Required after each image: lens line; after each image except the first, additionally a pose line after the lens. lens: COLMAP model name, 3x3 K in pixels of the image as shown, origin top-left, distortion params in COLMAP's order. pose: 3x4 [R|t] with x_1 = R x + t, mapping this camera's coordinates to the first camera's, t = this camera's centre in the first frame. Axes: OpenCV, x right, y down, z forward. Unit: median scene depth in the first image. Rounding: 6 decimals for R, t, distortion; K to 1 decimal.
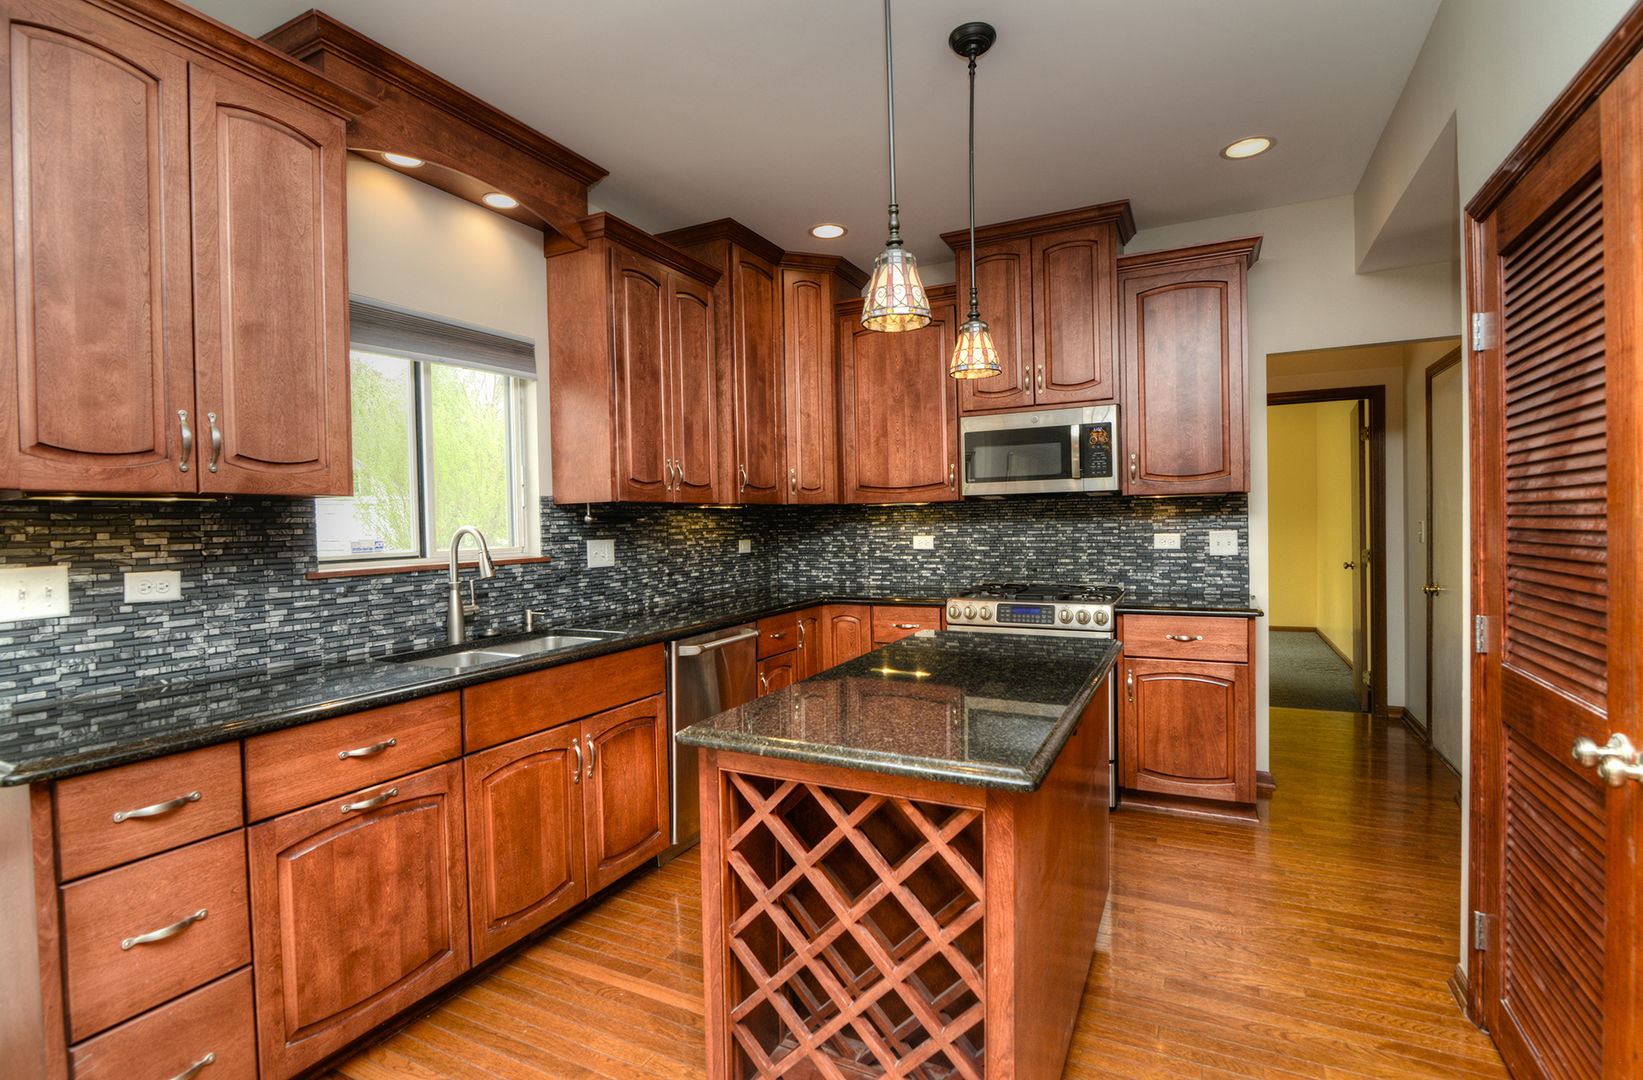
lens RADIAL K [[769.0, 0, 815.3], [0, 769.0, 537.2], [0, 0, 1]] dist [-0.020713, 0.000775]
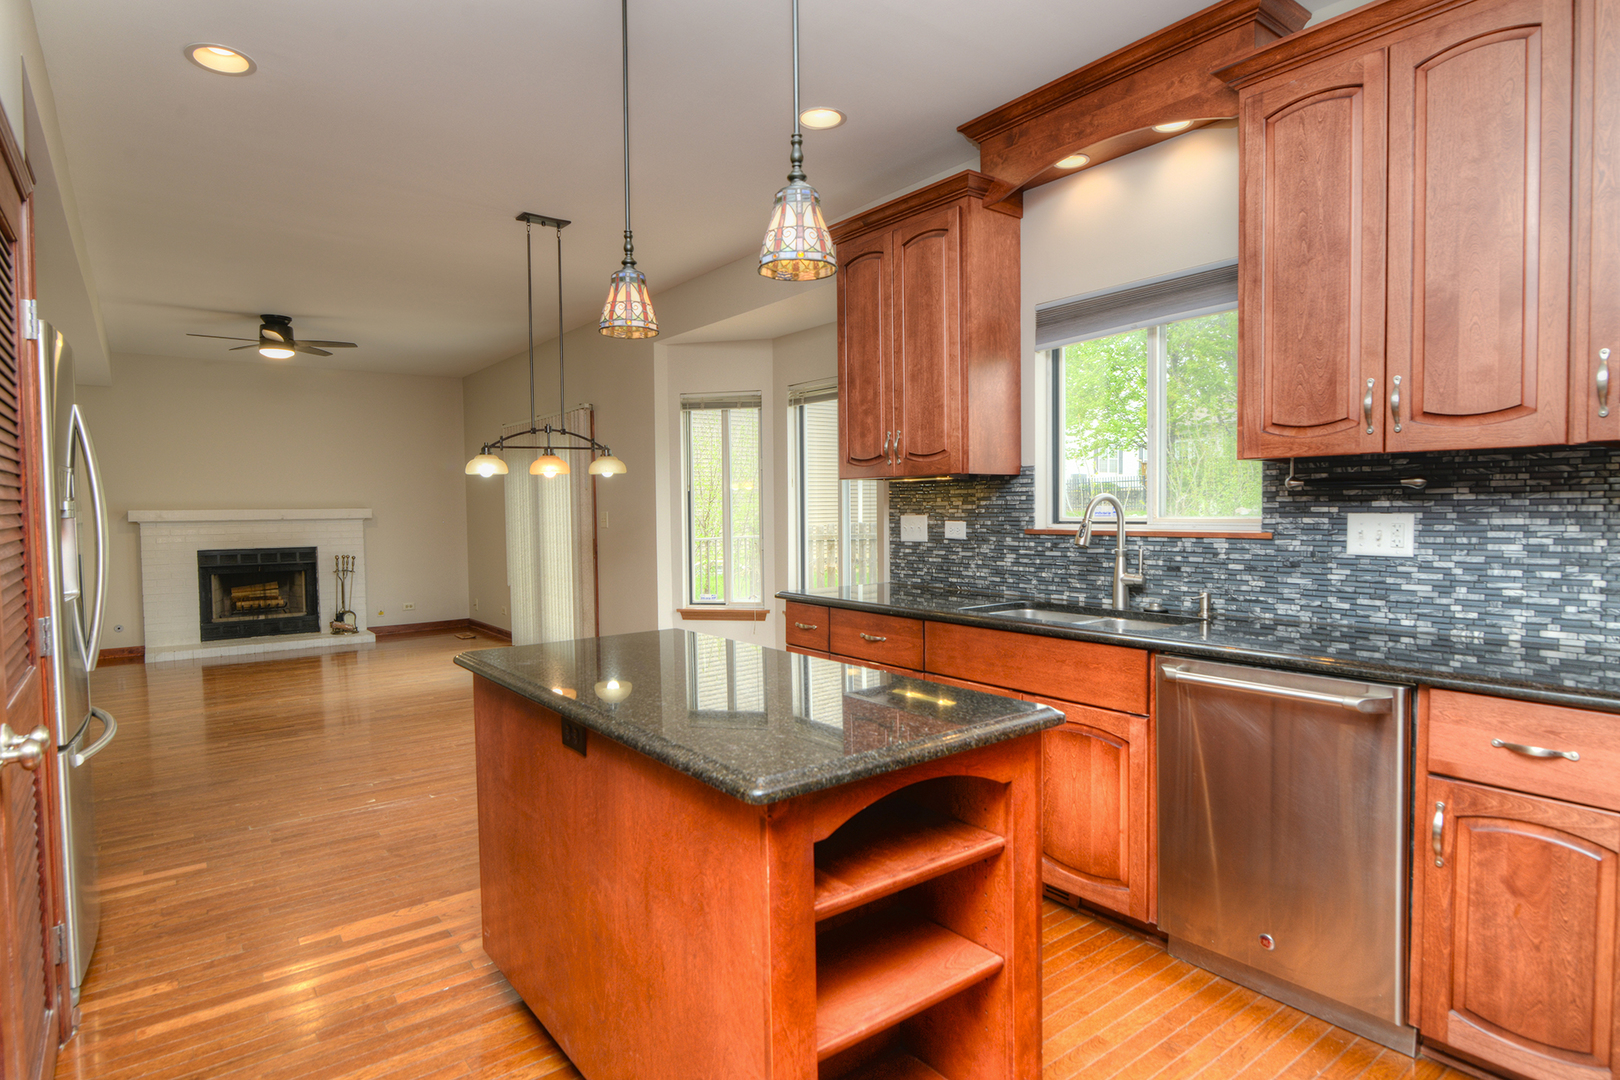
lens RADIAL K [[874.3, 0, 804.9], [0, 874.3, 539.3], [0, 0, 1]] dist [-0.014493, -0.000395]
pose [[-0.433830, 0.059704, -0.899014, 0.540270], [0.002900, 0.997889, 0.064871, -0.021731], [0.900990, 0.025536, -0.433088, 0.816591]]
